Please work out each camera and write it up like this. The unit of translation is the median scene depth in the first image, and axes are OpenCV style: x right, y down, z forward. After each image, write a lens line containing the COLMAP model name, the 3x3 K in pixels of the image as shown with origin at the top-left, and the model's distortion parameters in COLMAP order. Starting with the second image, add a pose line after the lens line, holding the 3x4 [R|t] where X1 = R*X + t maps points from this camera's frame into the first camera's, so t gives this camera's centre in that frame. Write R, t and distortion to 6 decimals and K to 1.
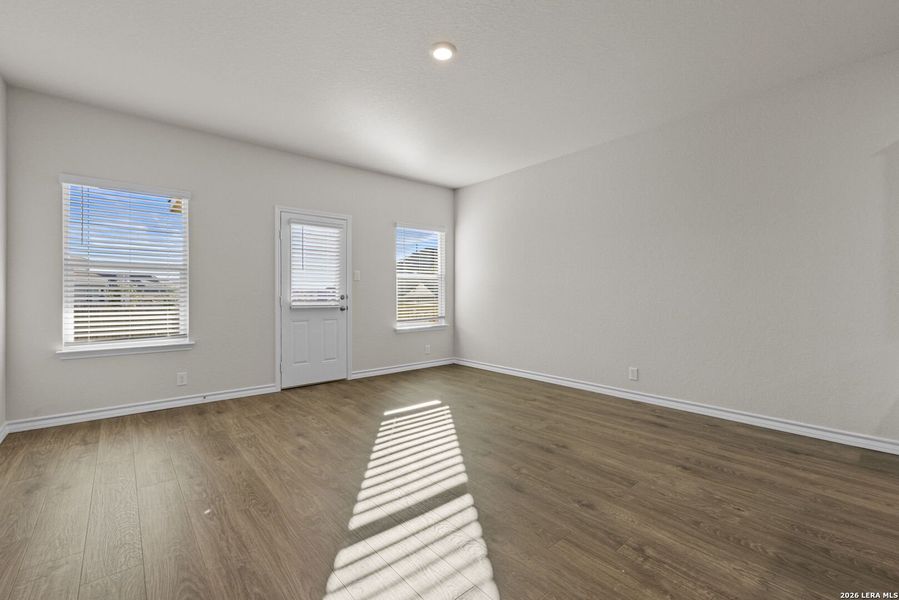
lens RADIAL K [[386.4, 0, 447.2], [0, 386.4, 297.0], [0, 0, 1]] dist [0.001011, 0.000159]
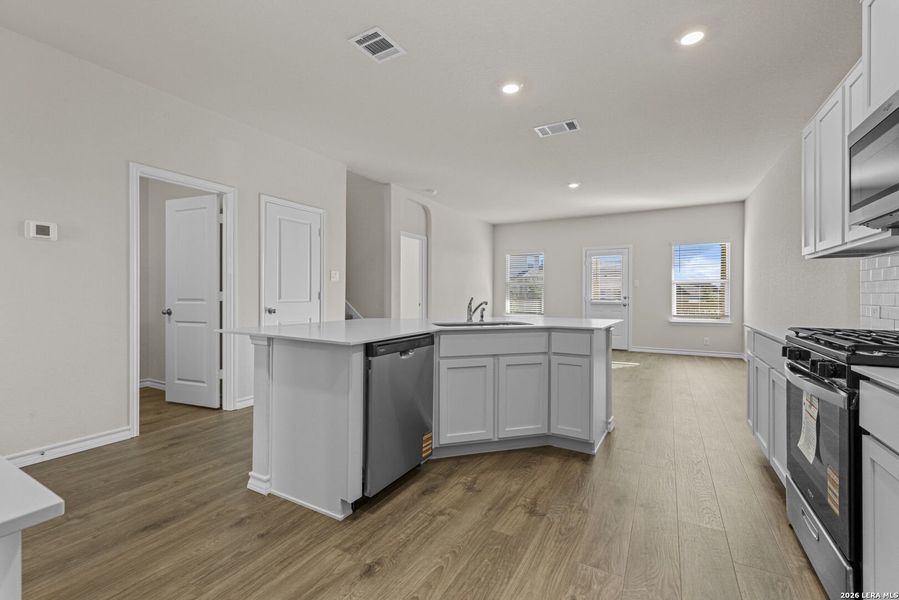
lens RADIAL K [[386.4, 0, 449.7], [0, 386.4, 296.3], [0, 0, 1]] dist [0.001011, 0.000159]
pose [[0.347329, 0.004146, -0.937734, 0.358624], [-0.010033, 0.999949, 0.000705, 0.000401], [0.937690, 0.009164, 0.347353, -0.082093]]
